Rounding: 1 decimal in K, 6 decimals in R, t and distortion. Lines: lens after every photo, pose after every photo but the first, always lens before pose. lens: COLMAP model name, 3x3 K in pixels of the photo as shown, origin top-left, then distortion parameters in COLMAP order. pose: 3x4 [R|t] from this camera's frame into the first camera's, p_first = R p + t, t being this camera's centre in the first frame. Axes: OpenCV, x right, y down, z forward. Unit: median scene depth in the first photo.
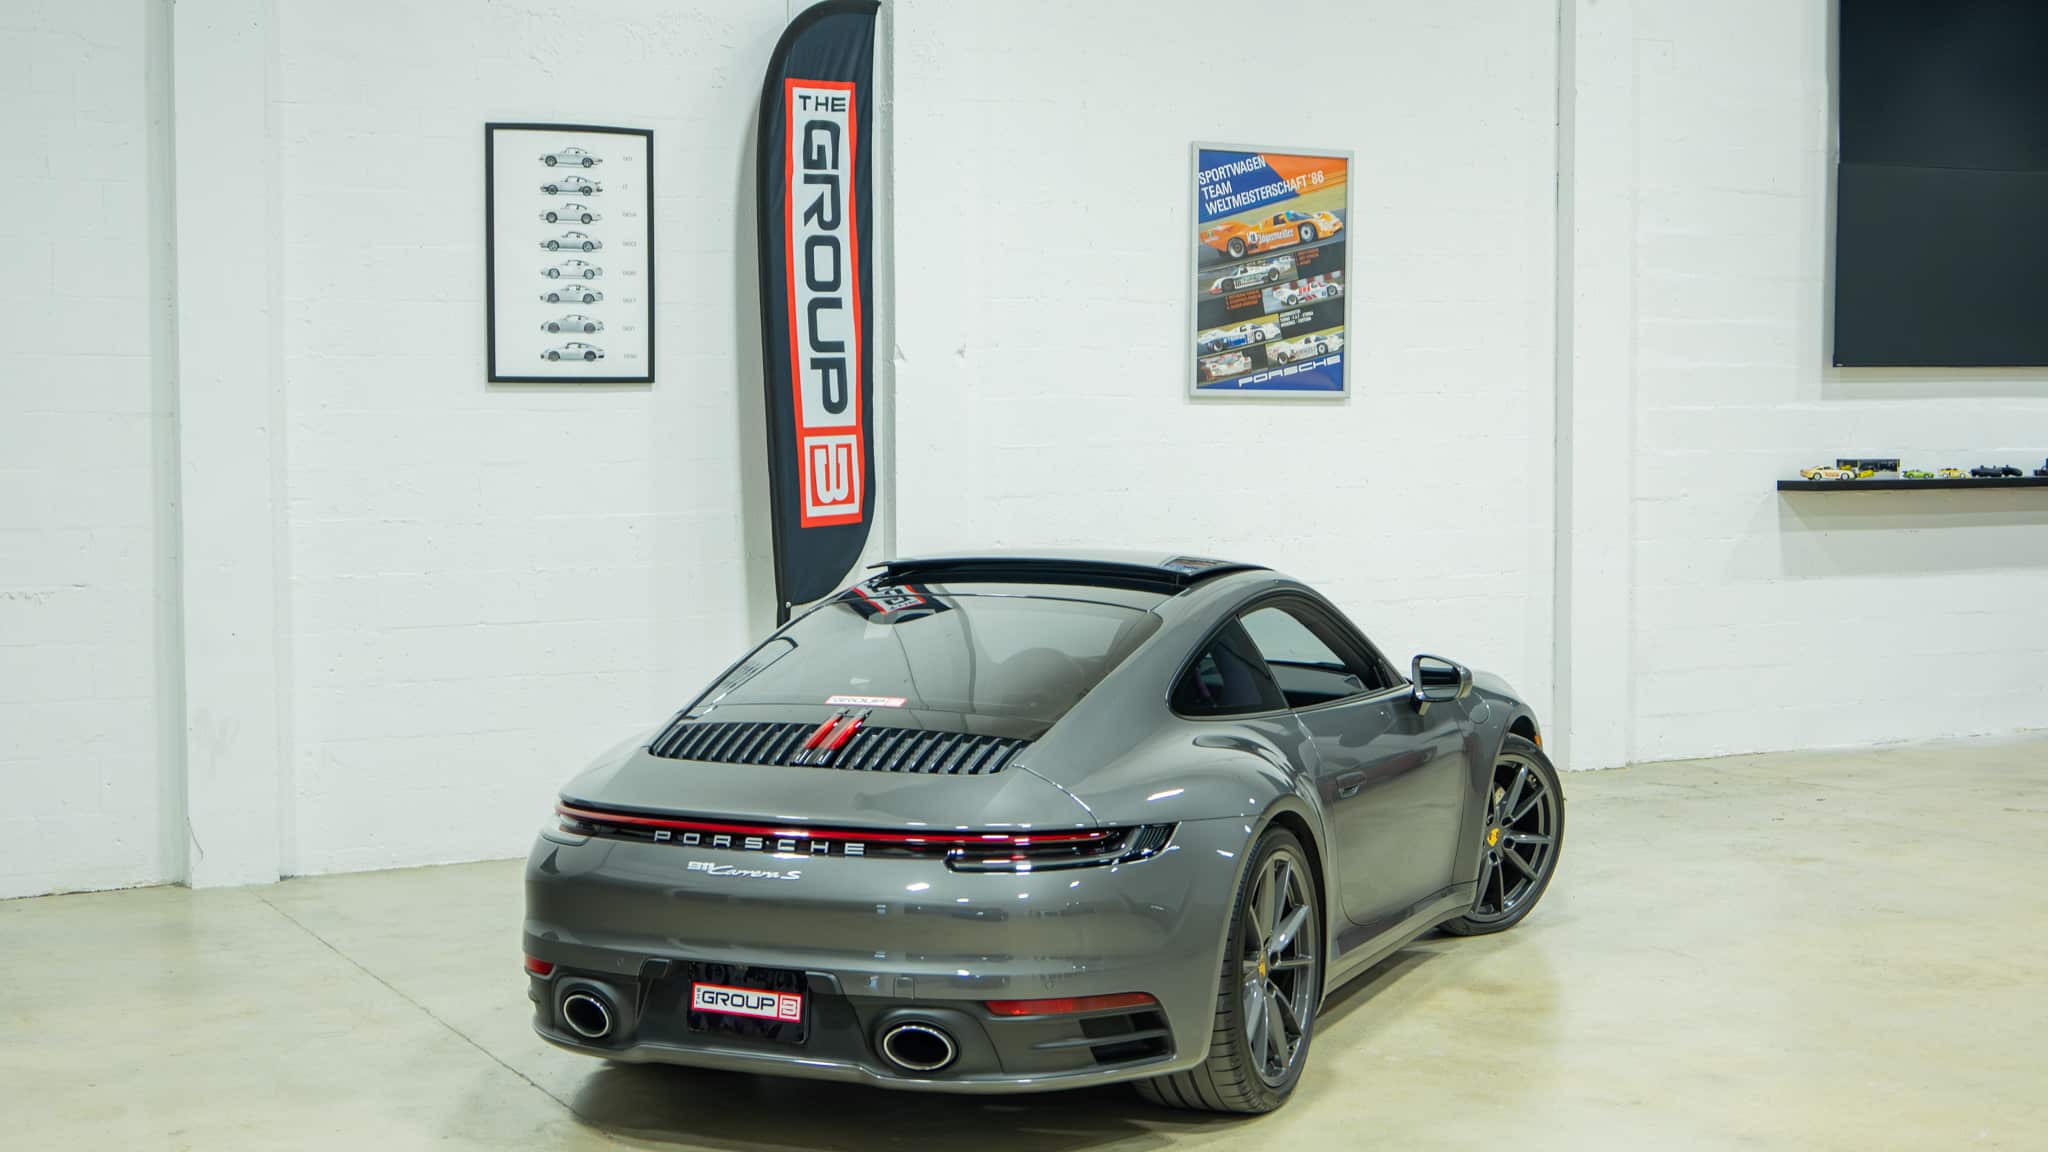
lens RADIAL K [[2897.7, 0, 1024.0], [0, 2897.7, 576.0], [0, 0, 1]] dist [-0.010729, 0.015774]
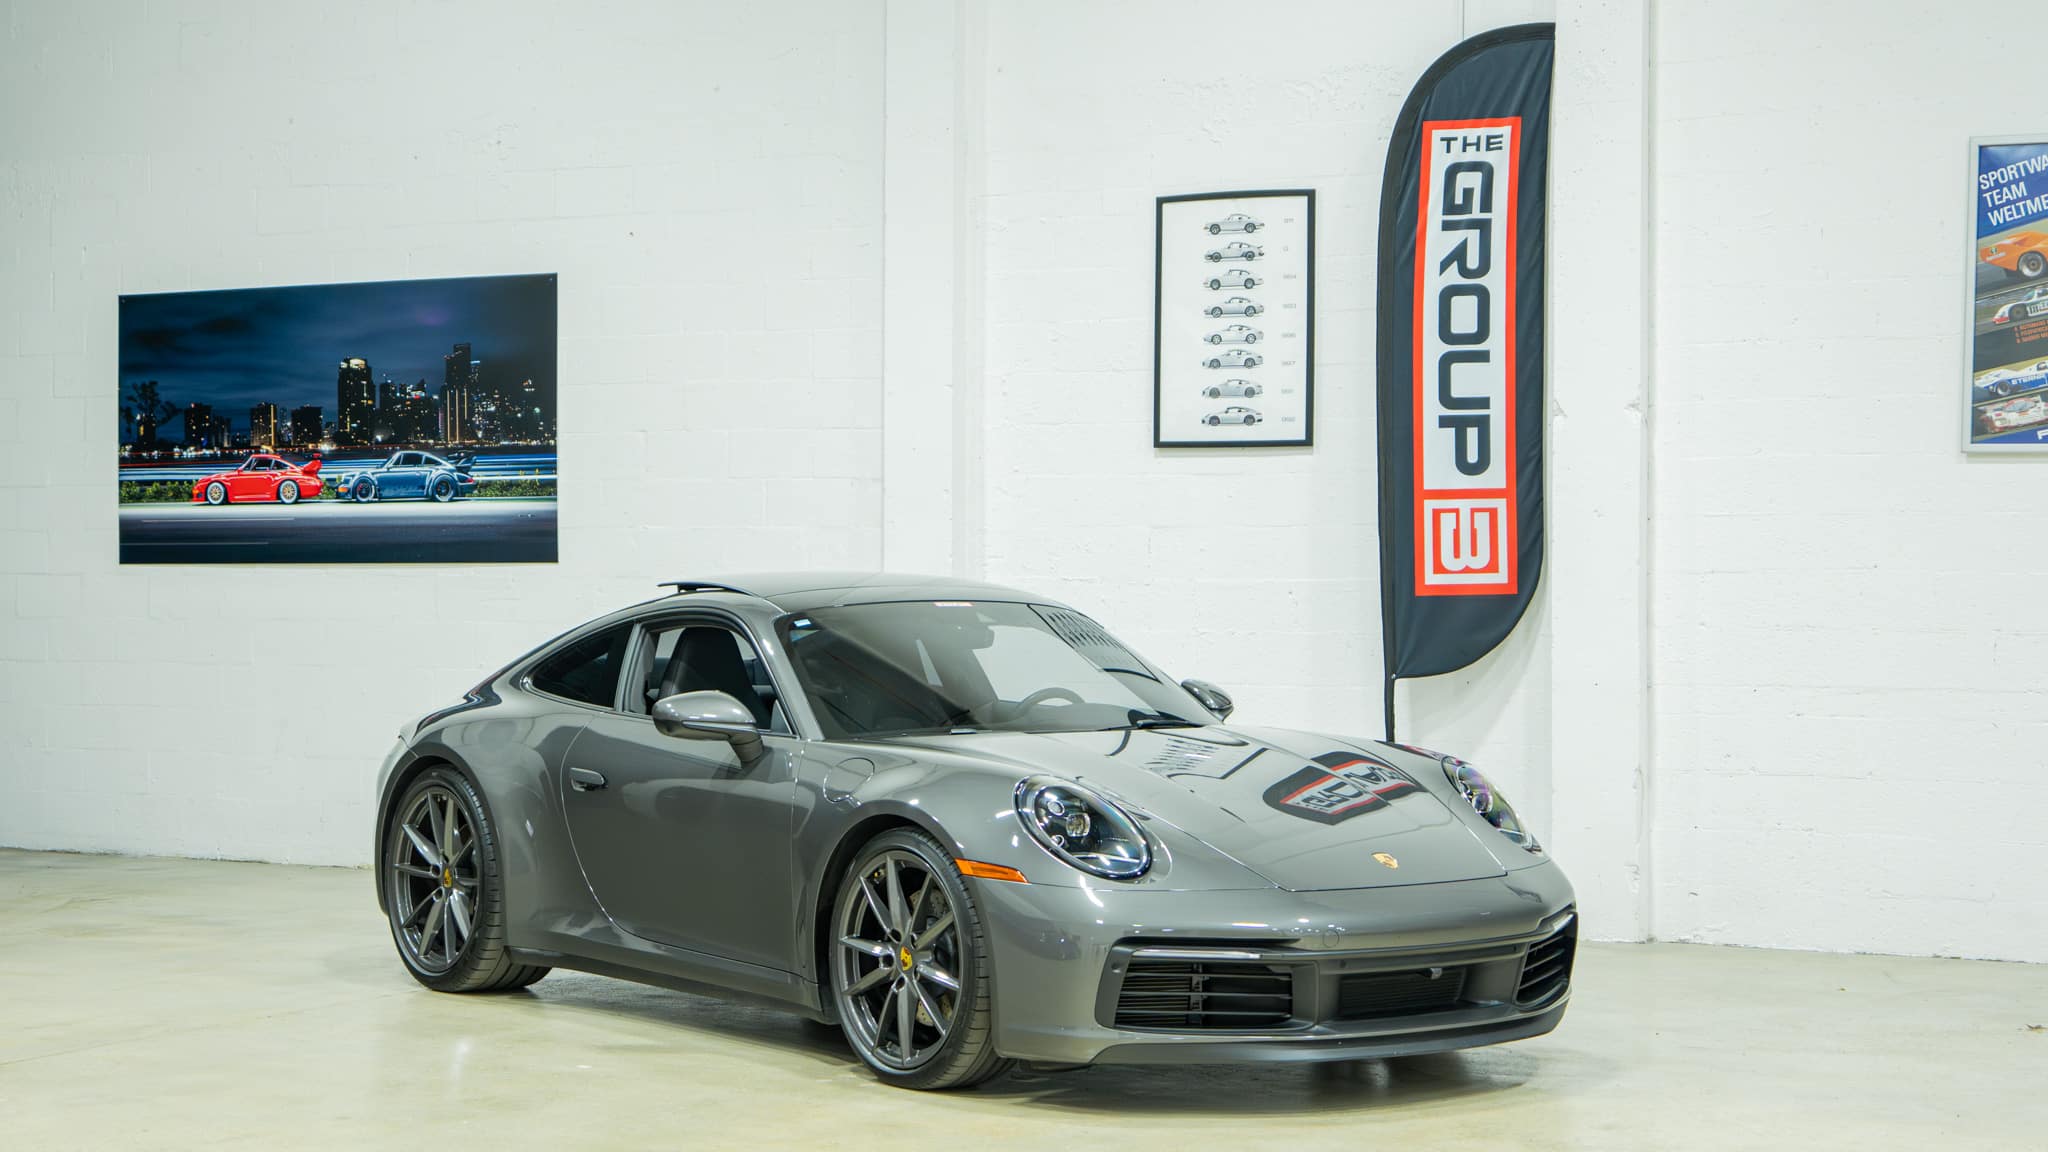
lens RADIAL K [[3315.6, 0, 1018.8], [0, 3315.6, 630.0], [0, 0, 1]] dist [0.042140, 0.187416]
pose [[0.556374, 0.019210, -0.830710, 0.740782], [-0.059620, 0.998079, -0.016851, 0.020153], [0.828790, 0.058902, 0.556450, 0.291764]]
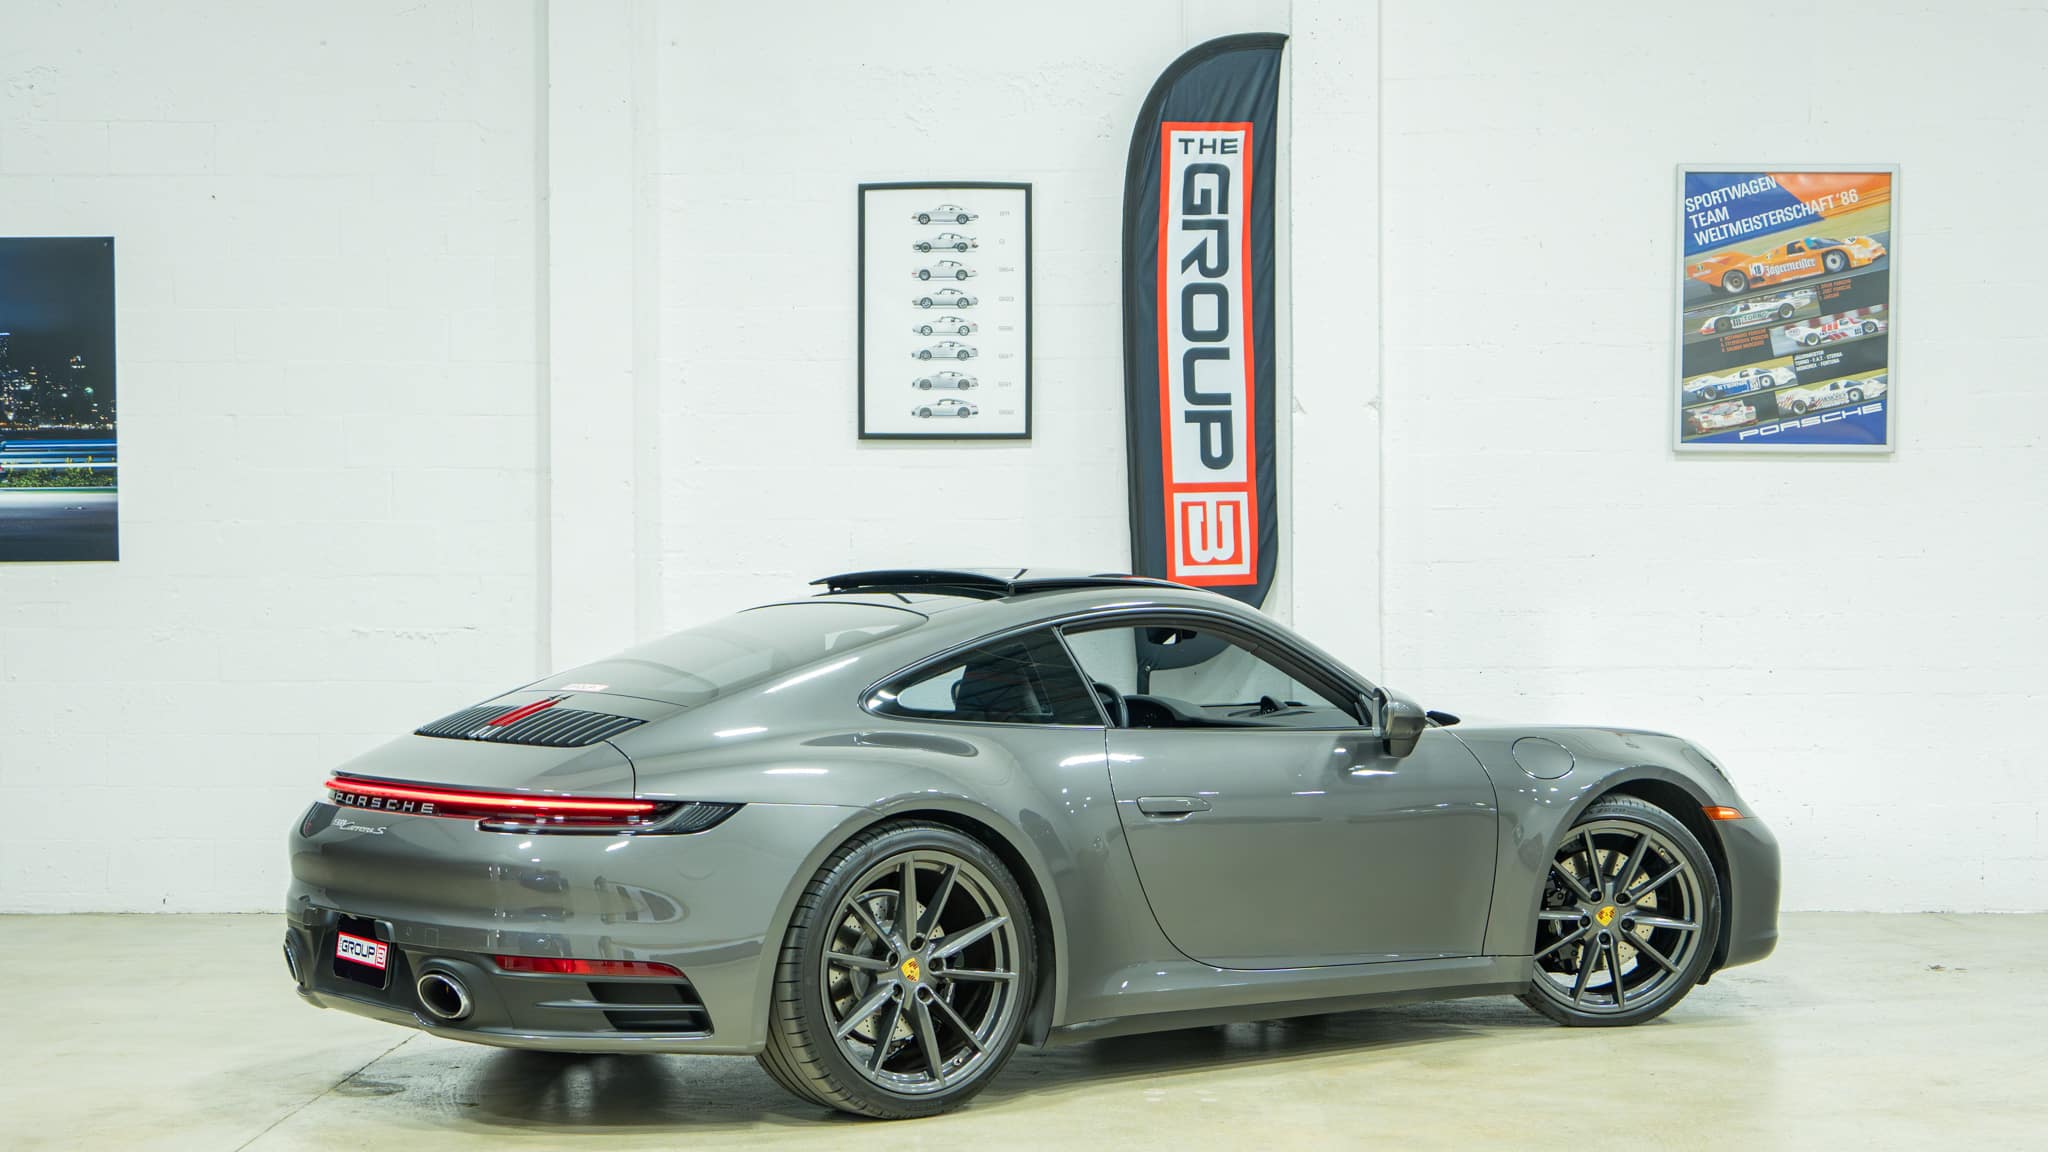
lens RADIAL K [[3315.6, 0, 1018.8], [0, 3315.6, 630.0], [0, 0, 1]] dist [0.042140, 0.187416]
pose [[0.861987, 0.009200, -0.506848, 0.433741], [-0.031169, 0.998905, -0.034876, 0.037018], [0.505972, 0.045860, 0.861330, 0.029773]]
